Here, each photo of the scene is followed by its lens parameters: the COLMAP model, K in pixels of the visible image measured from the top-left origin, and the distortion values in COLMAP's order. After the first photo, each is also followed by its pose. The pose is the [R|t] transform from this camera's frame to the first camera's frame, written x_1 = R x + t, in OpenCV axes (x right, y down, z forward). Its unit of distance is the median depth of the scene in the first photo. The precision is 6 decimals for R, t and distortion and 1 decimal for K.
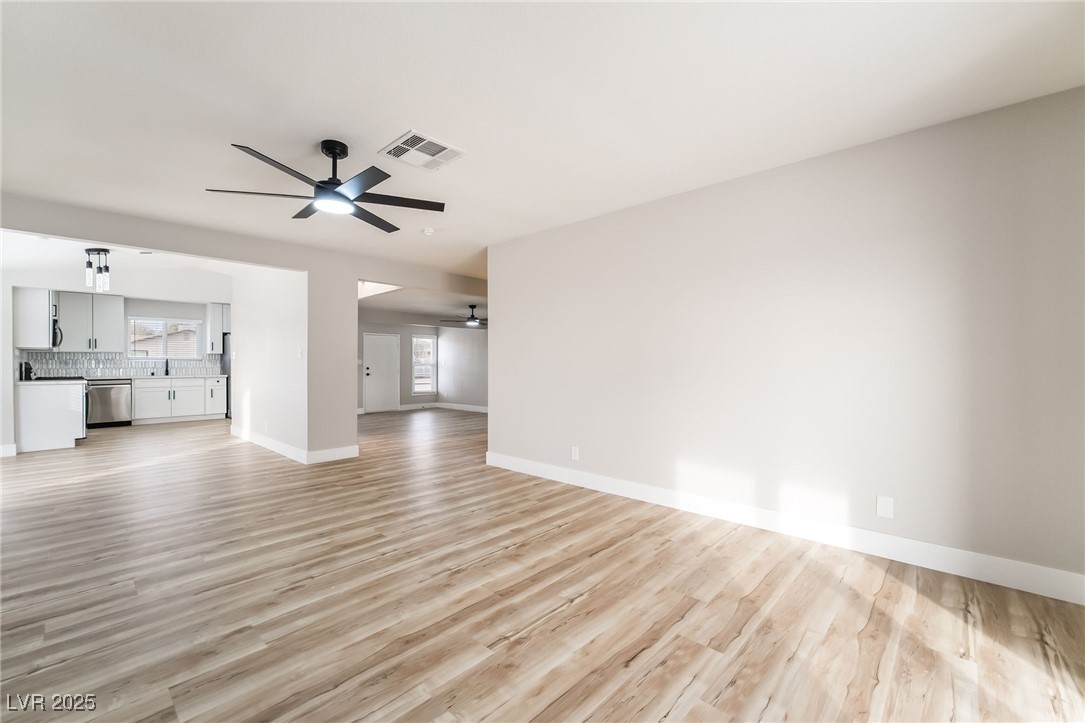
lens RADIAL K [[452.6, 0, 548.1], [0, 452.6, 369.4], [0, 0, 1]] dist [-0.001587, -0.000455]
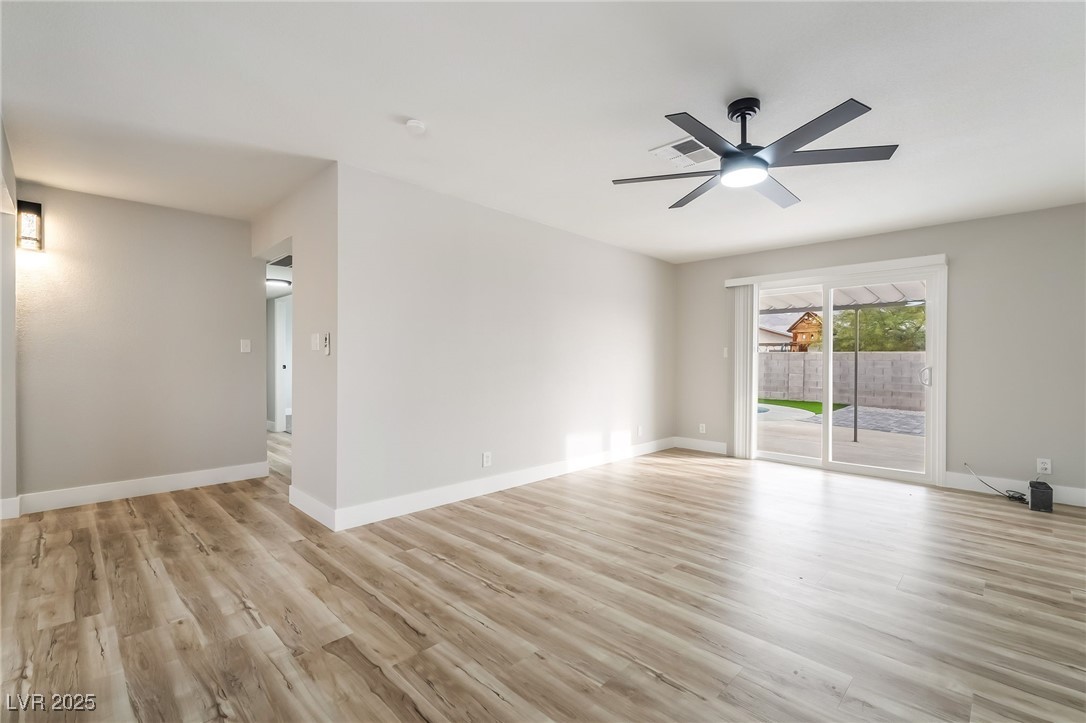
lens RADIAL K [[461.3, 0, 539.8], [0, 461.3, 363.4], [0, 0, 1]] dist [0.000151, -0.000006]
pose [[0.041115, -0.002176, 0.999152, -1.289741], [0.007238, 0.999972, 0.001880, -0.010435], [-0.999128, 0.007154, 0.041129, 1.282055]]
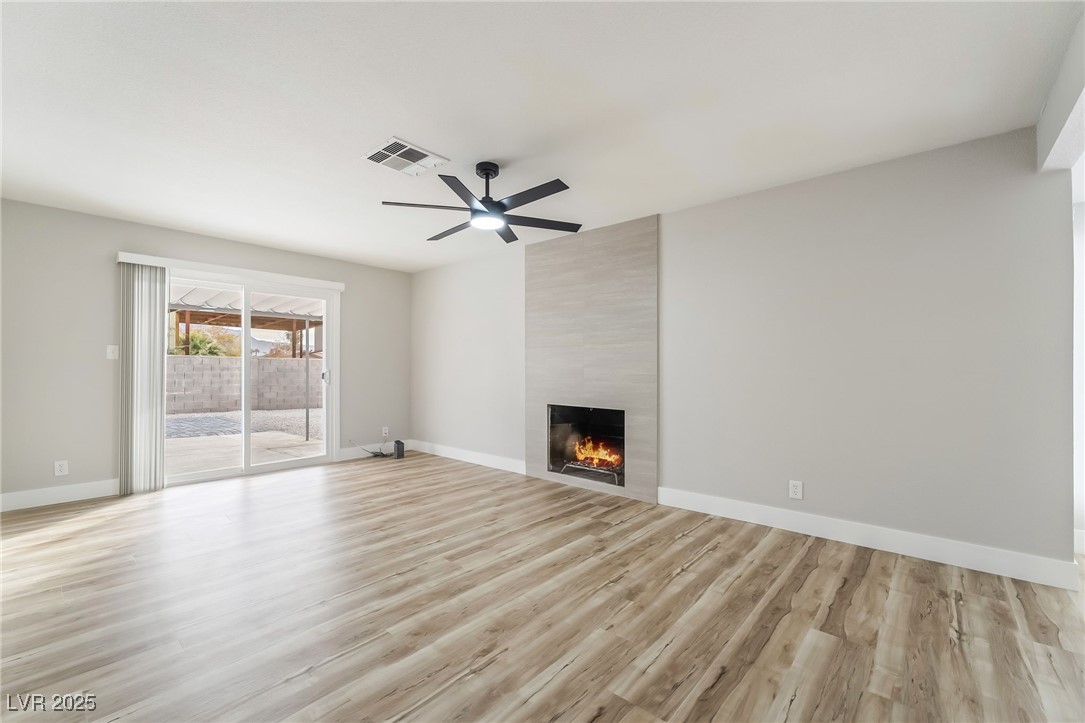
lens RADIAL K [[460.8, 0, 539.3], [0, 460.8, 363.4], [0, 0, 1]] dist [0.000151, -0.000006]
pose [[-0.999861, -0.003321, -0.016317, -0.556285], [-0.003374, 0.999989, 0.003211, -0.022074], [0.016307, 0.003266, -0.999862, 2.007262]]
